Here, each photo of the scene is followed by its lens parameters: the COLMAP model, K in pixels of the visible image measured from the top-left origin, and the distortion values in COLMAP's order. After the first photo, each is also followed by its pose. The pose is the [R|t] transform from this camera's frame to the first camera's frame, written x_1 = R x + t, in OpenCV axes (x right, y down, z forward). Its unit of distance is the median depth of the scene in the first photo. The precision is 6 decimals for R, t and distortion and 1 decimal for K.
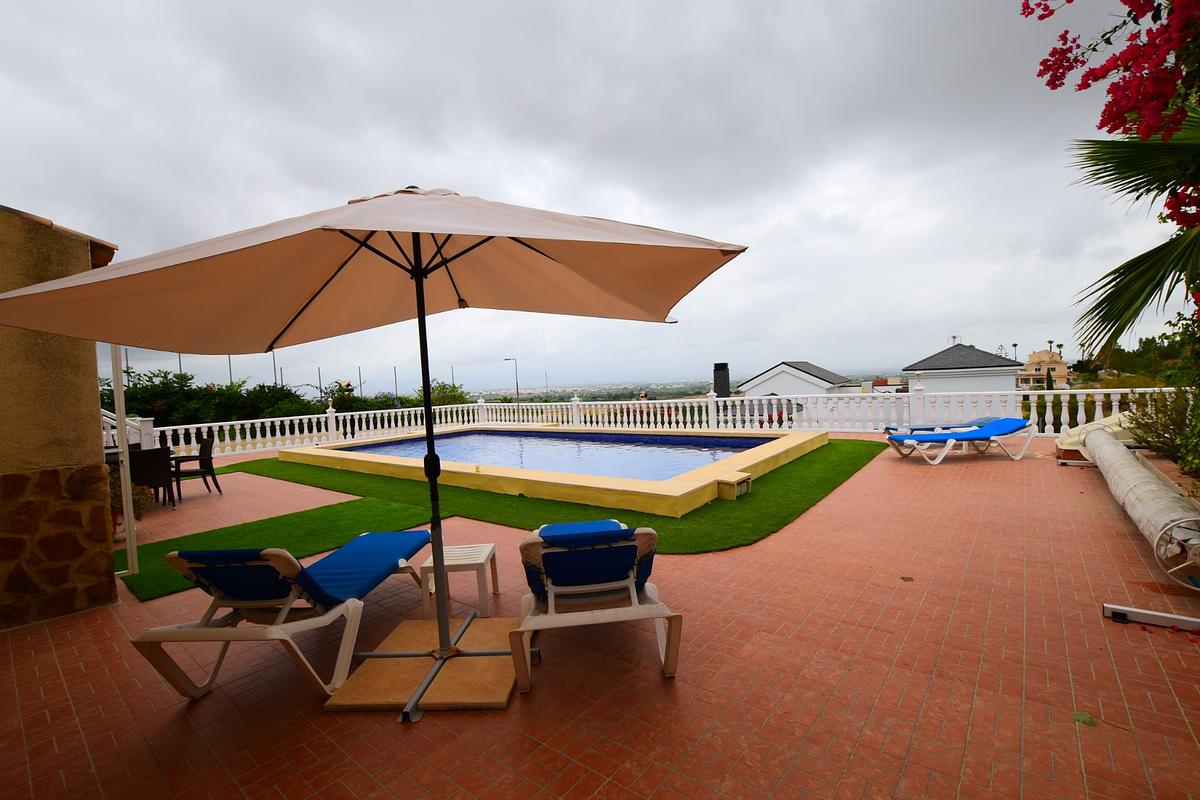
lens RADIAL K [[528.3, 0, 603.8], [0, 528.3, 401.8], [0, 0, 1]] dist [-0.034547, 0.007293]
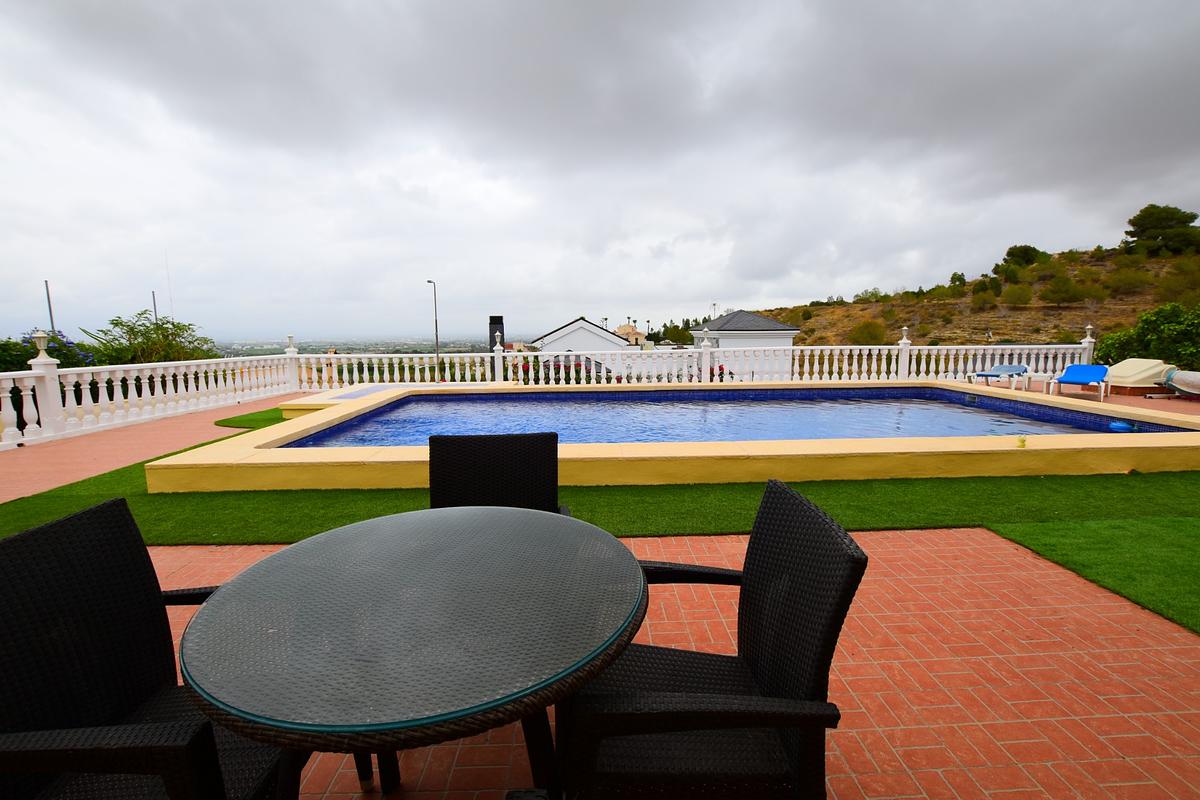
lens RADIAL K [[502.8, 0, 600.0], [0, 502.8, 400.0], [0, 0, 1]] dist [-0.013143, -0.000127]
pose [[0.750671, -0.041768, 0.659355, -0.513208], [-0.008805, 0.997279, 0.073198, 0.018442], [-0.660618, -0.060753, 0.748260, 0.451034]]
